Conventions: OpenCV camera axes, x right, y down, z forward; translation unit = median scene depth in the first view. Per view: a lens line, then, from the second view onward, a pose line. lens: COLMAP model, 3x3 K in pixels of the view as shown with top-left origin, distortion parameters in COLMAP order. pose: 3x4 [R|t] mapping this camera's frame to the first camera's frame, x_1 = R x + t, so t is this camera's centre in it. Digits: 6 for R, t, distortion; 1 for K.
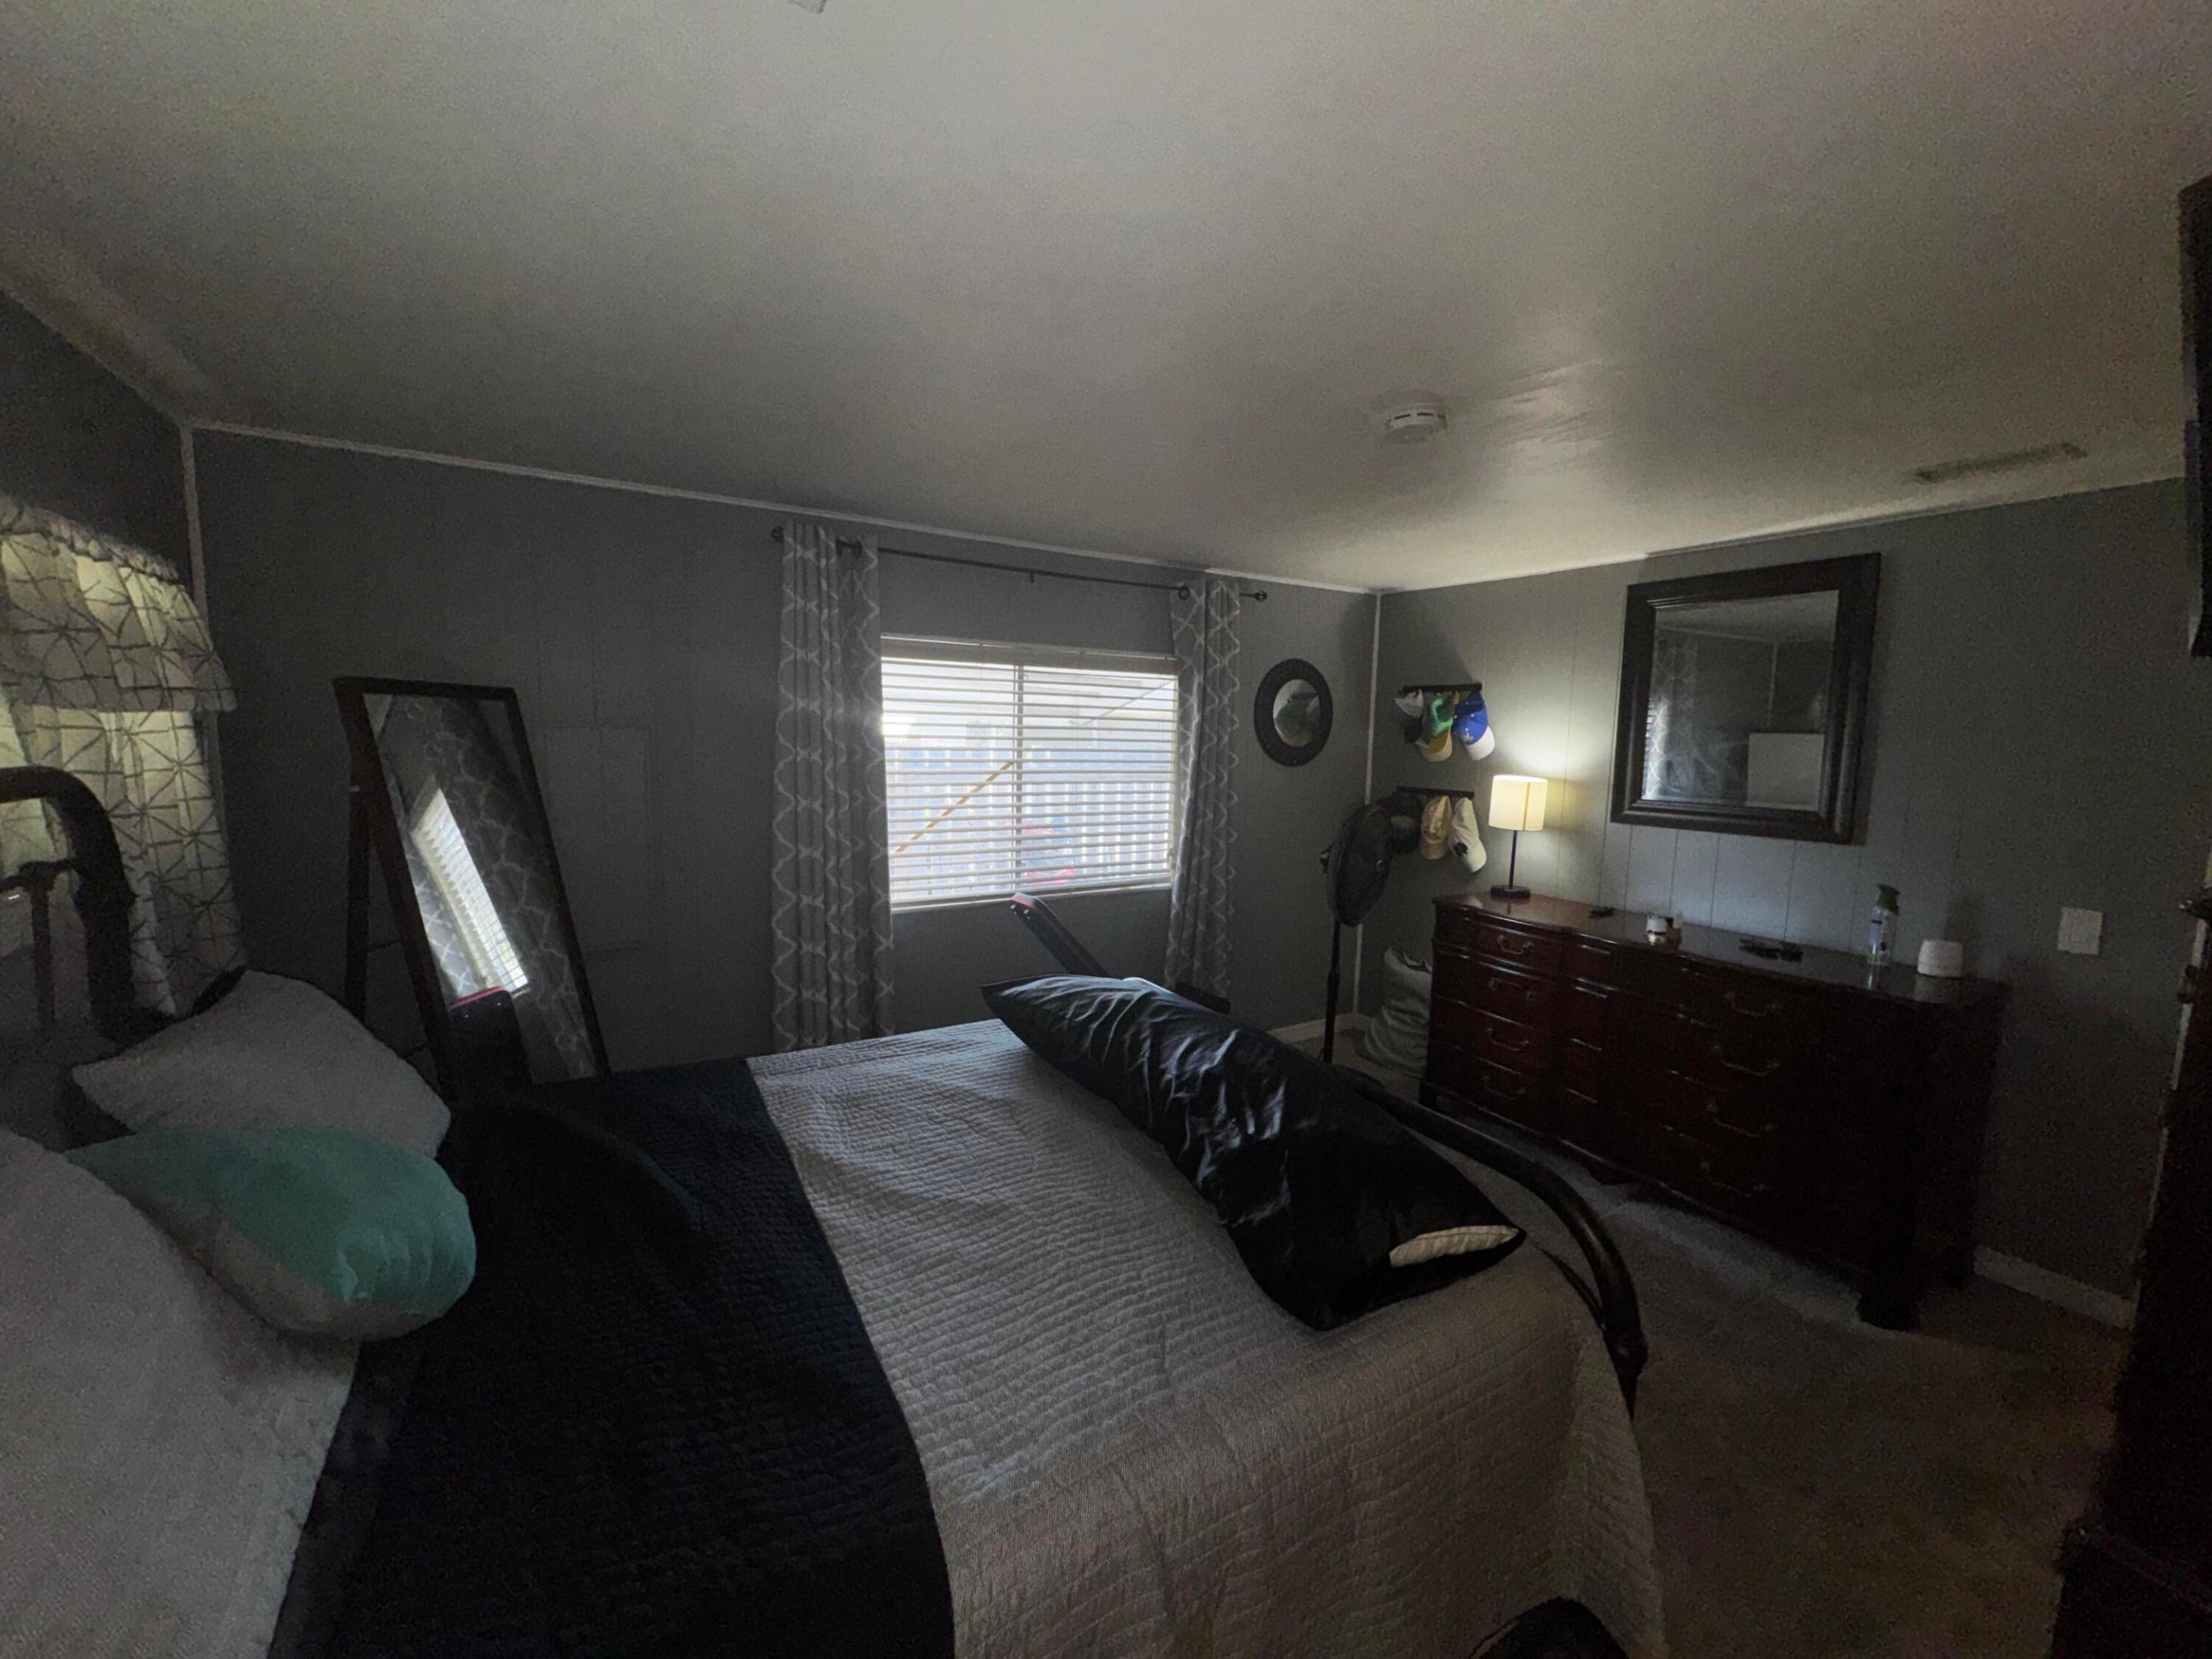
lens RADIAL K [[872.3, 0, 1111.2], [0, 872.3, 836.4], [0, 0, 1]] dist [0.000735, 0.000139]
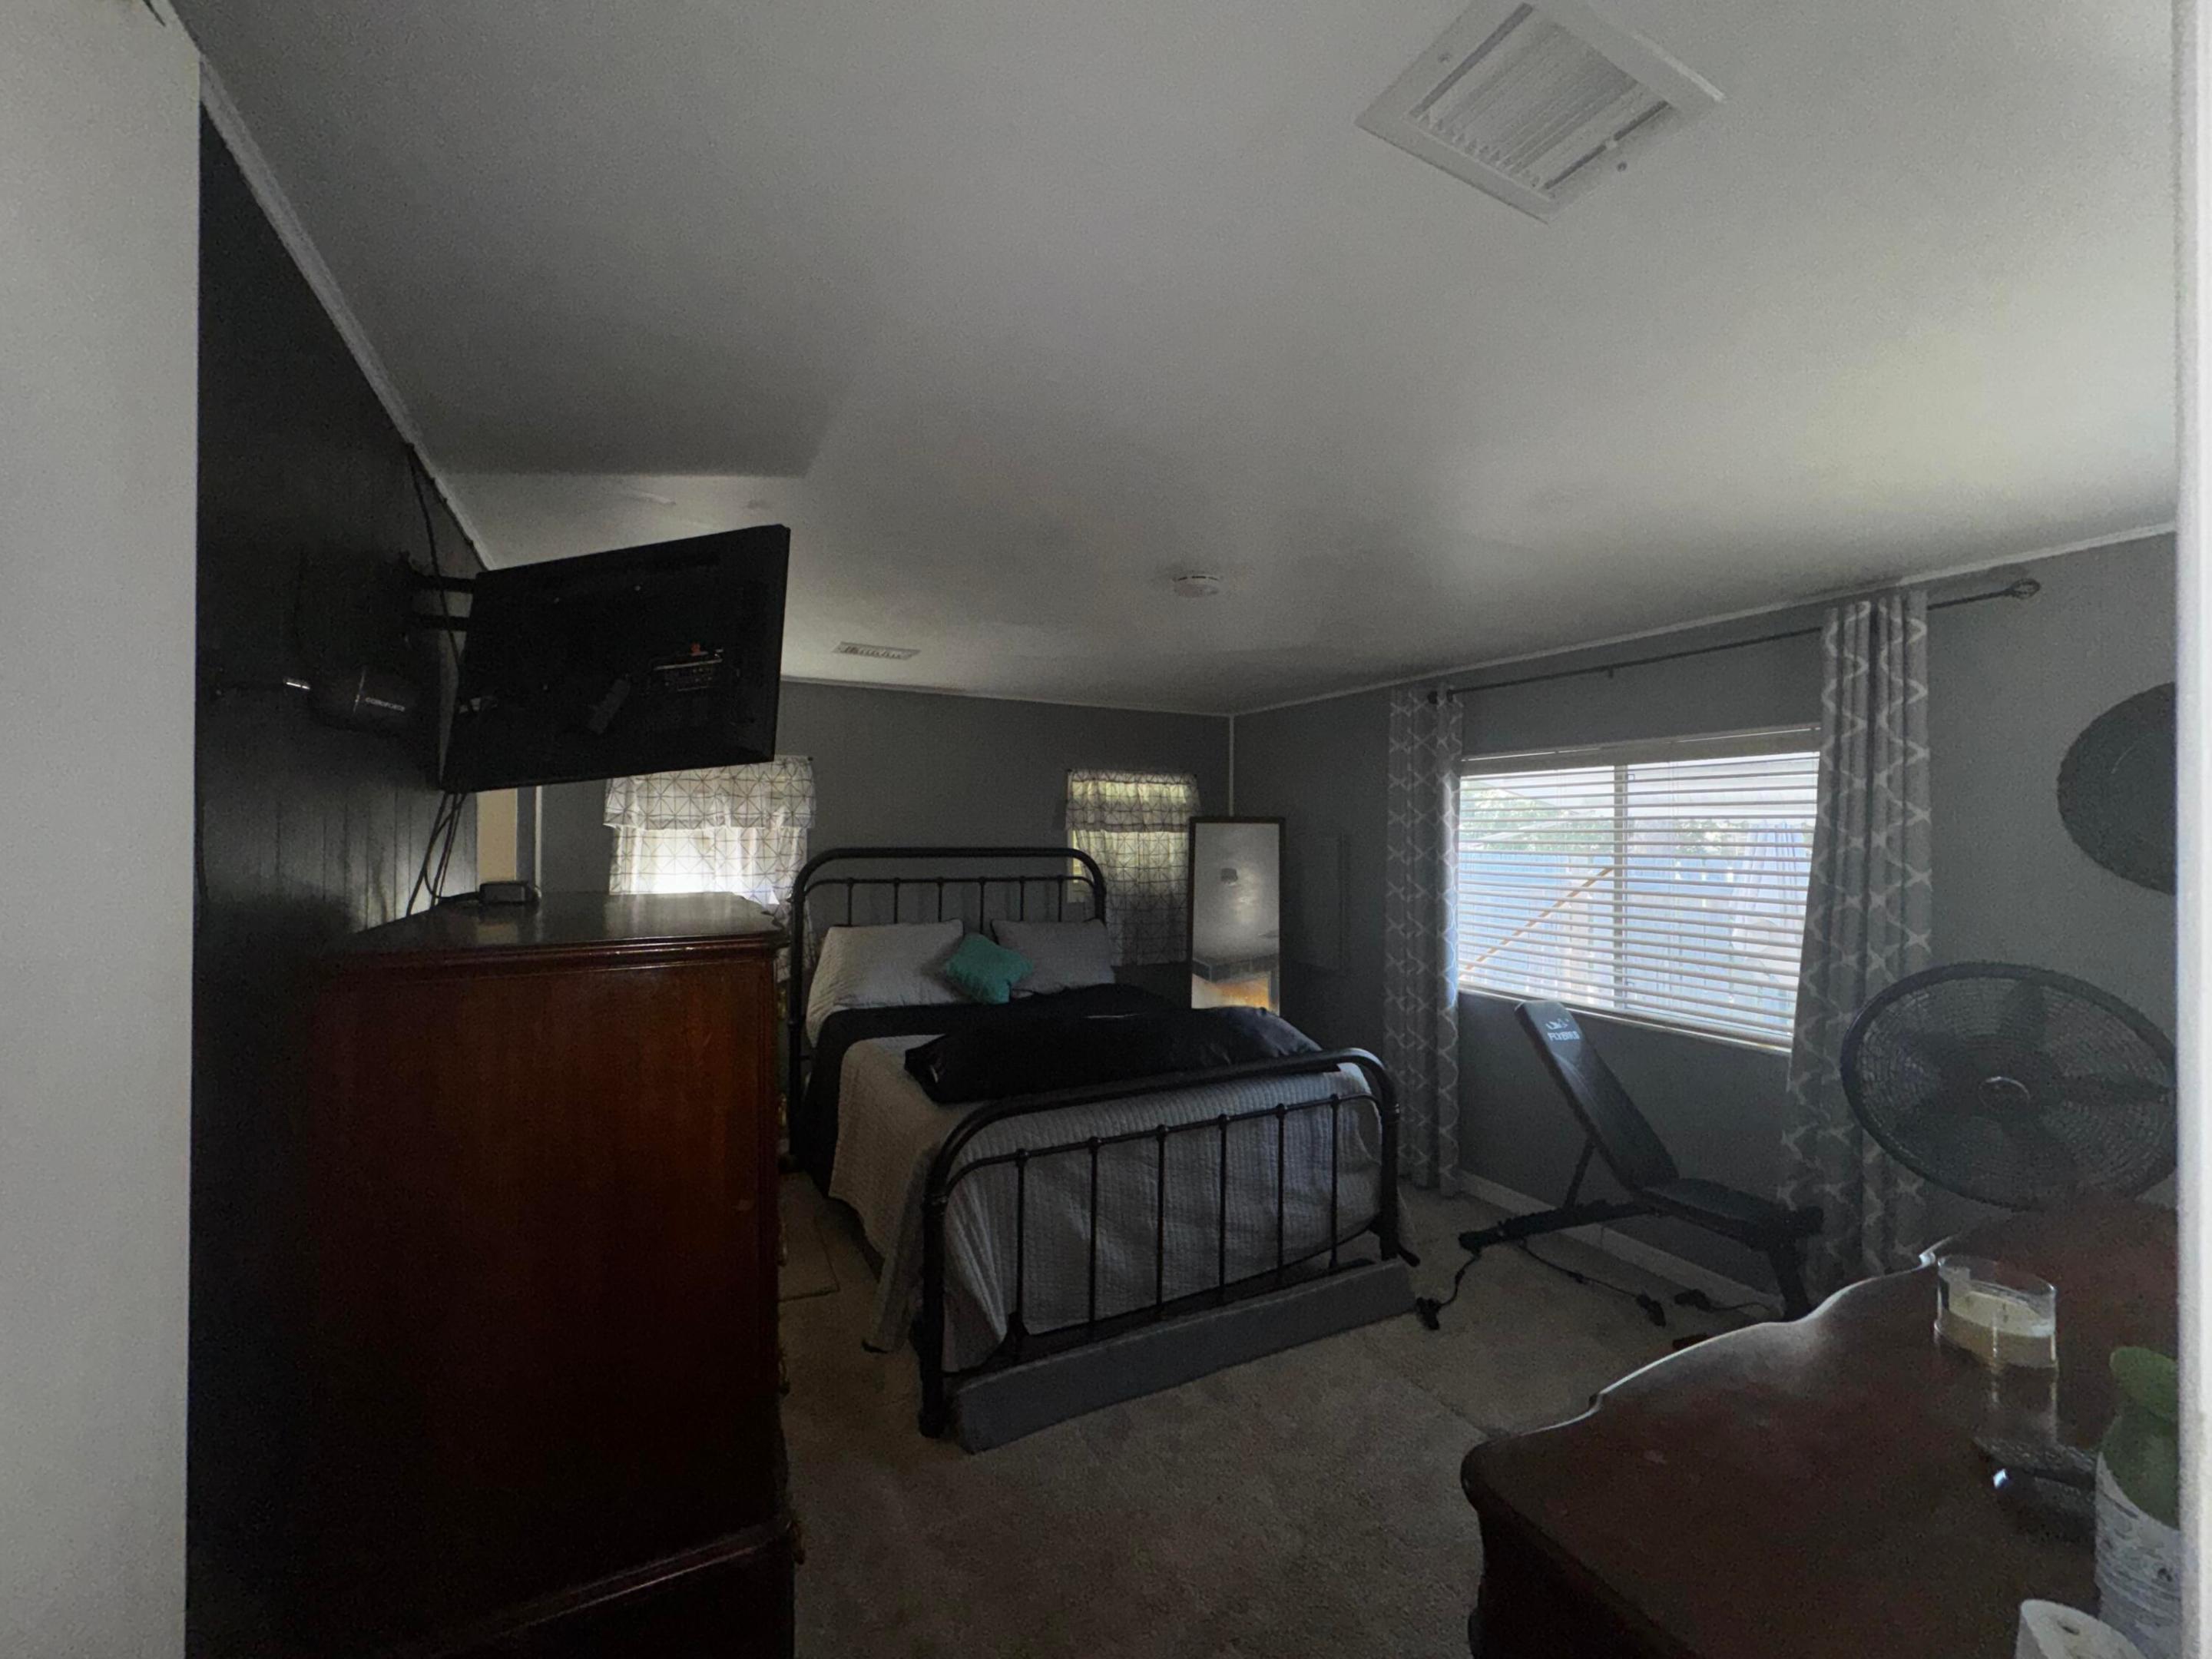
lens RADIAL K [[872.3, 0, 1105.8], [0, 872.3, 834.3], [0, 0, 1]] dist [0.000735, 0.000139]
pose [[-0.072639, -0.019800, -0.997162, 0.866324], [-0.115997, 0.993186, -0.011271, -0.049076], [0.990590, 0.114849, -0.074441, 0.539550]]
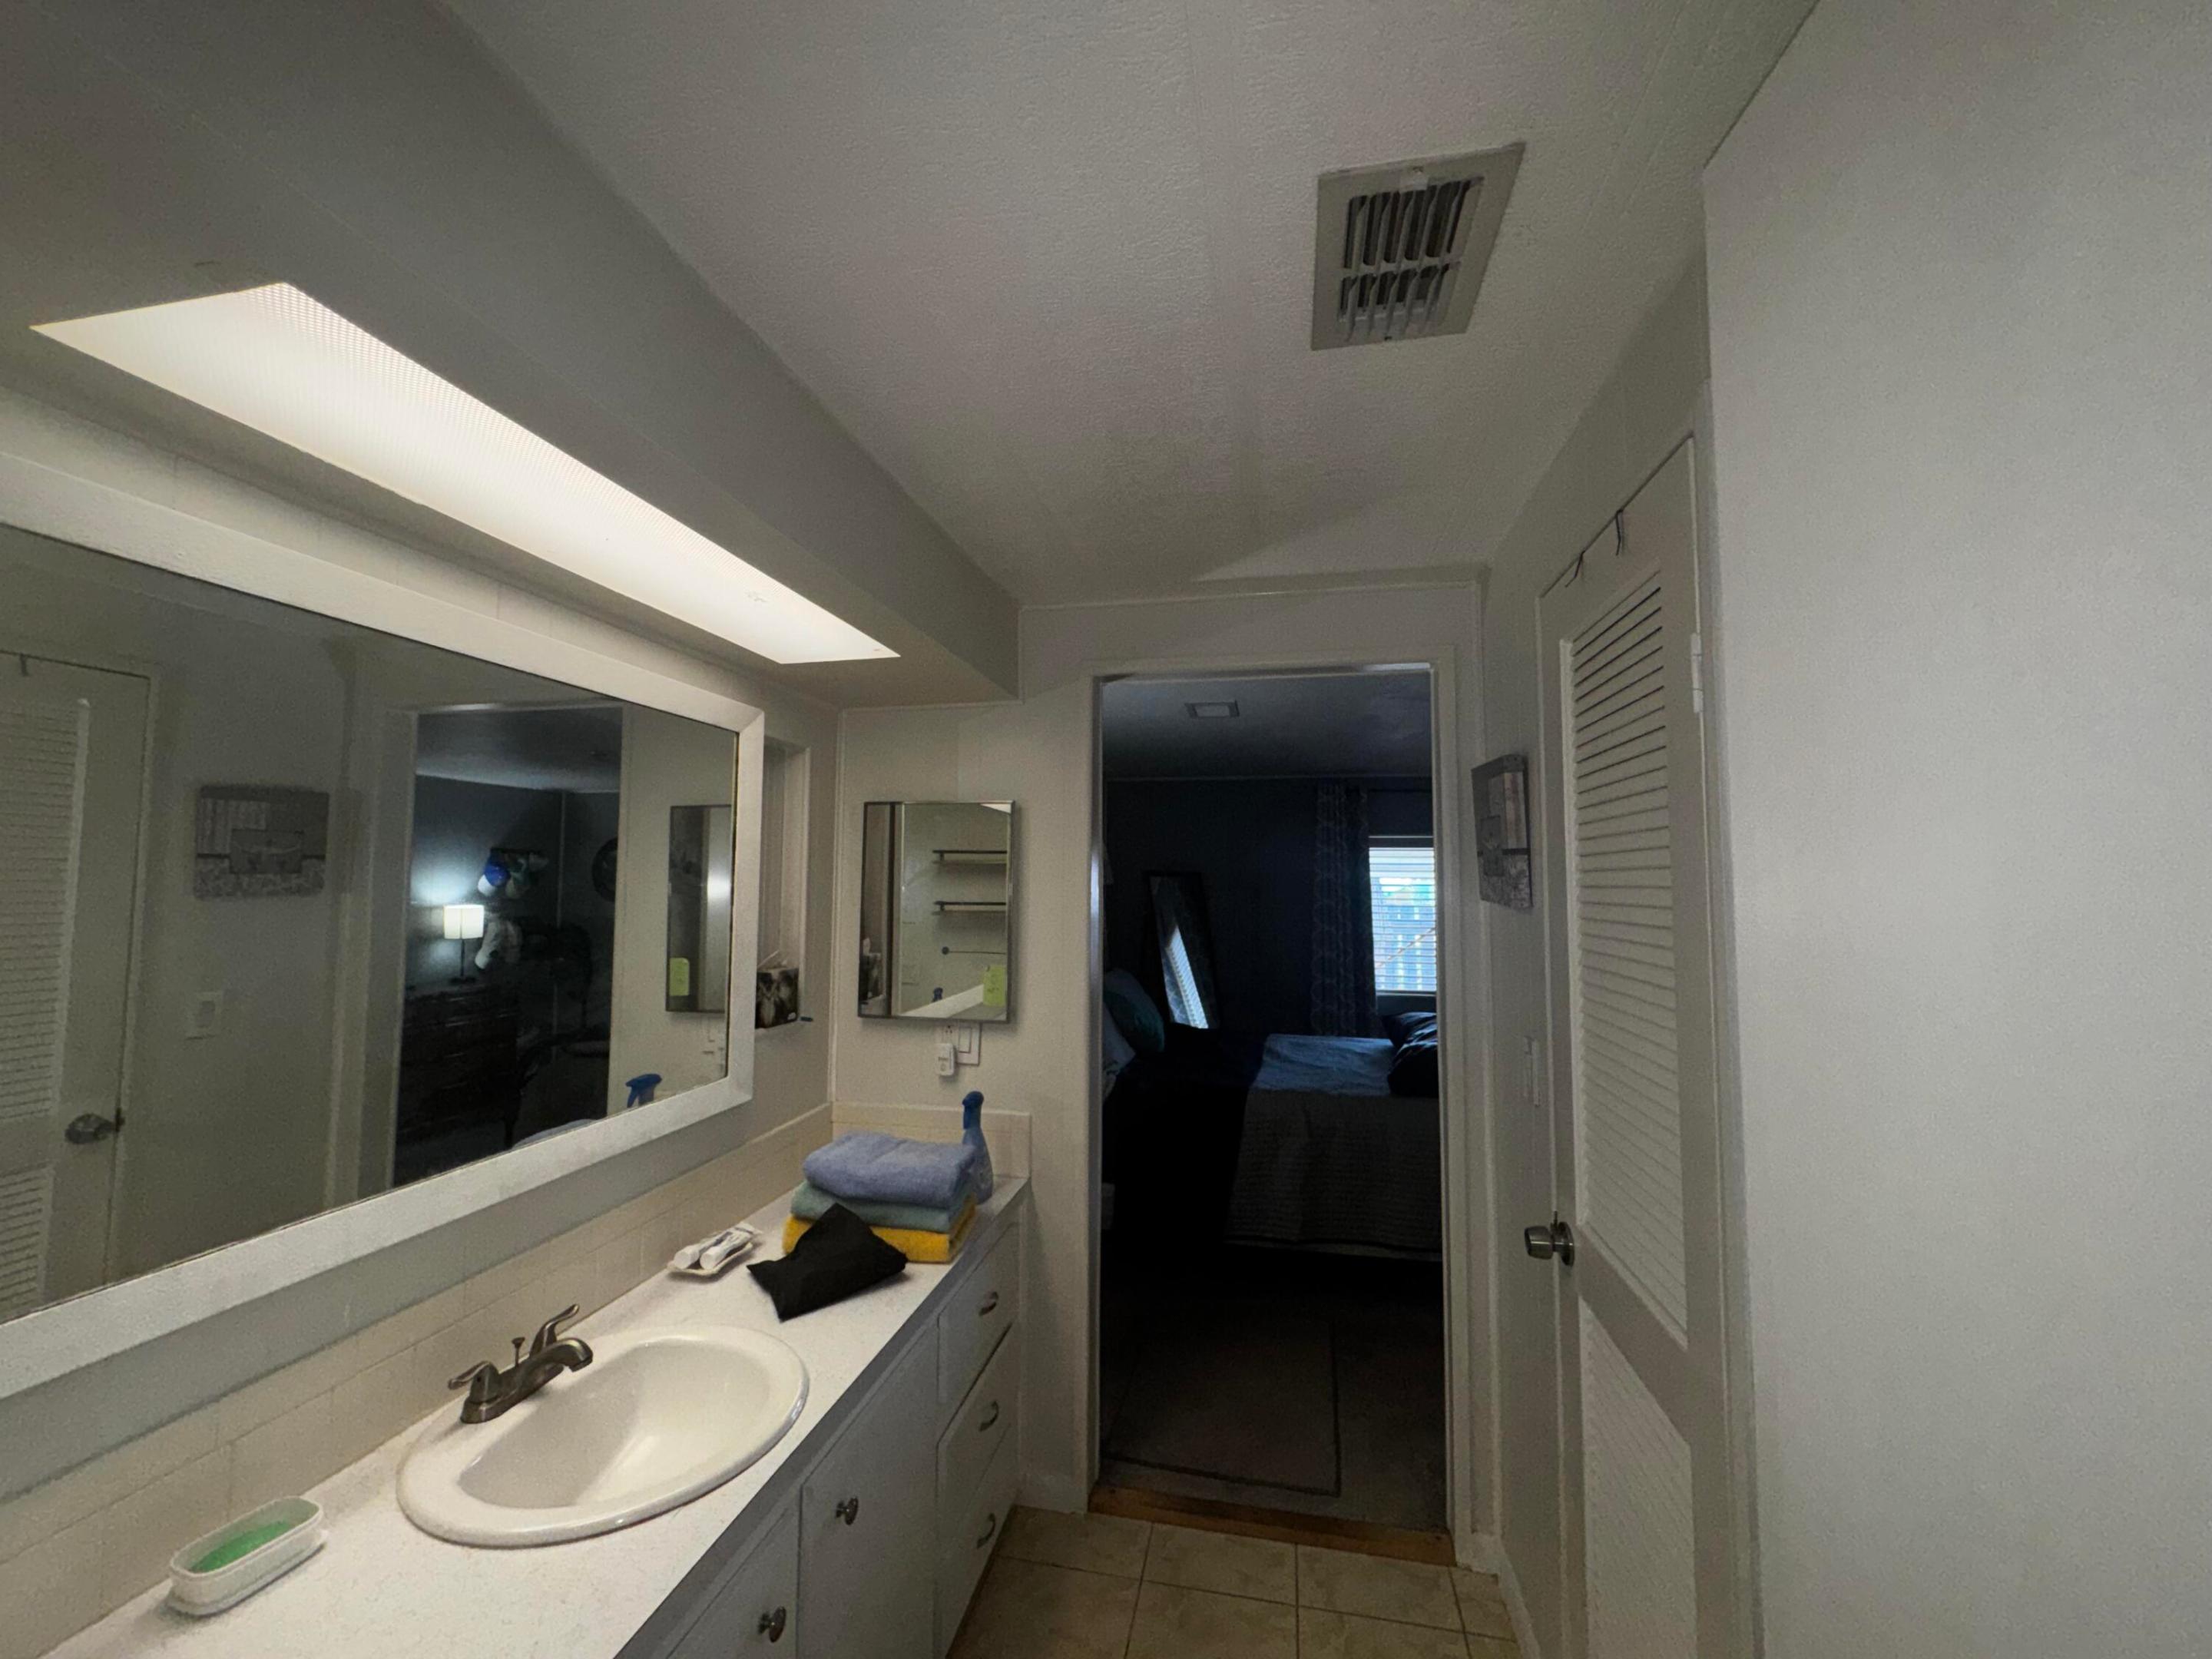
lens RADIAL K [[872.3, 0, 1107.2], [0, 872.3, 836.9], [0, 0, 1]] dist [0.000735, 0.000139]
pose [[0.729402, -0.060341, -0.681419, 0.493219], [-0.072006, 0.983796, -0.164194, 0.093058], [0.680285, 0.168830, 0.713238, -0.571529]]
